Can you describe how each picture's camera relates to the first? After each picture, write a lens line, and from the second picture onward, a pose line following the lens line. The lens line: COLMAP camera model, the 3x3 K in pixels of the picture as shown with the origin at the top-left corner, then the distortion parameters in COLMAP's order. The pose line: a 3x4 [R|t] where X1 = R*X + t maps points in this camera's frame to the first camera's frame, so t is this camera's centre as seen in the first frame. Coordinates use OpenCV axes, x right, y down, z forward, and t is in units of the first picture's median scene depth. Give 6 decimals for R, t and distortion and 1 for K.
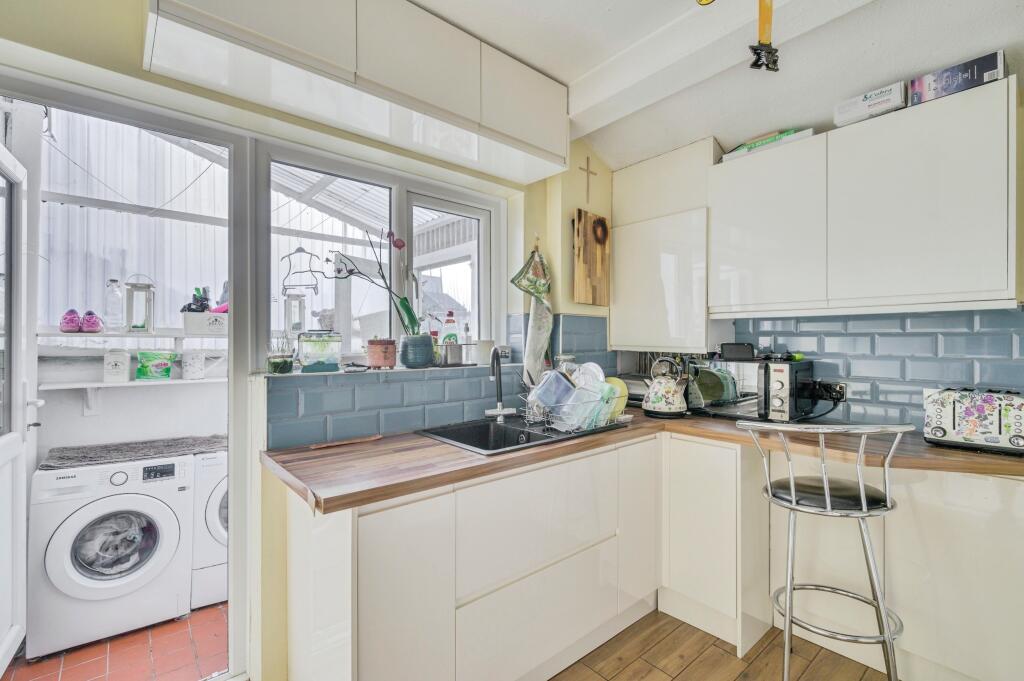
lens RADIAL K [[458.7, 0, 512.0], [0, 458.7, 340.5], [0, 0, 1]] dist [0.001445, 0.000245]
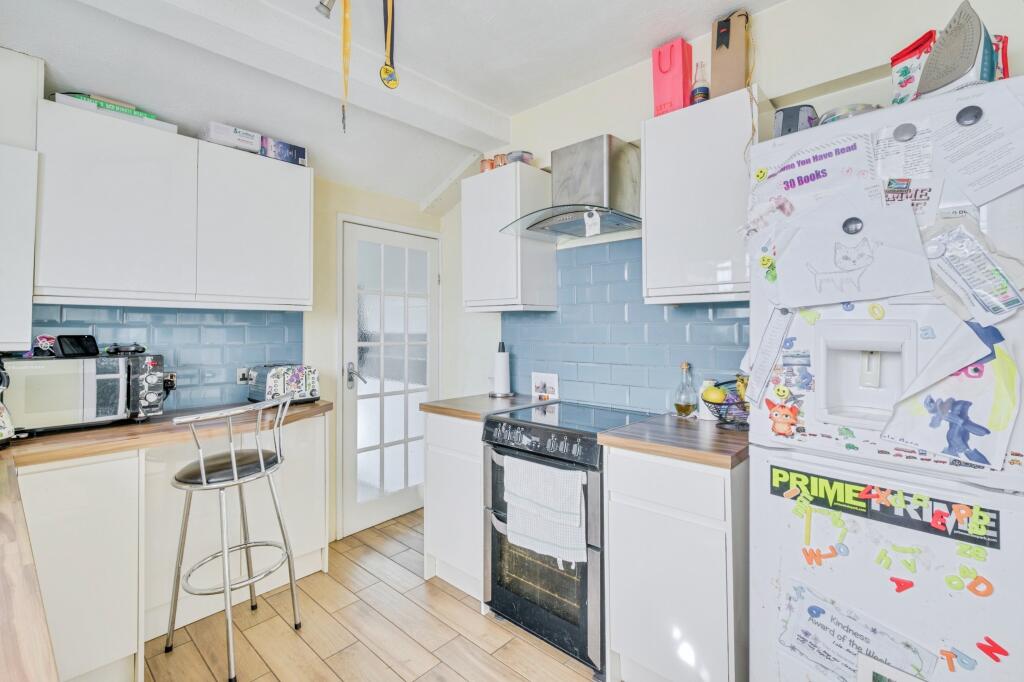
lens RADIAL K [[455.5, 0, 507.2], [0, 455.5, 328.7], [0, 0, 1]] dist [-0.000151, -0.000072]
pose [[-0.117881, 0.005497, 0.993013, -0.462910], [0.003441, 0.999981, -0.005127, 0.001116], [-0.993022, 0.002813, -0.117897, 0.399135]]
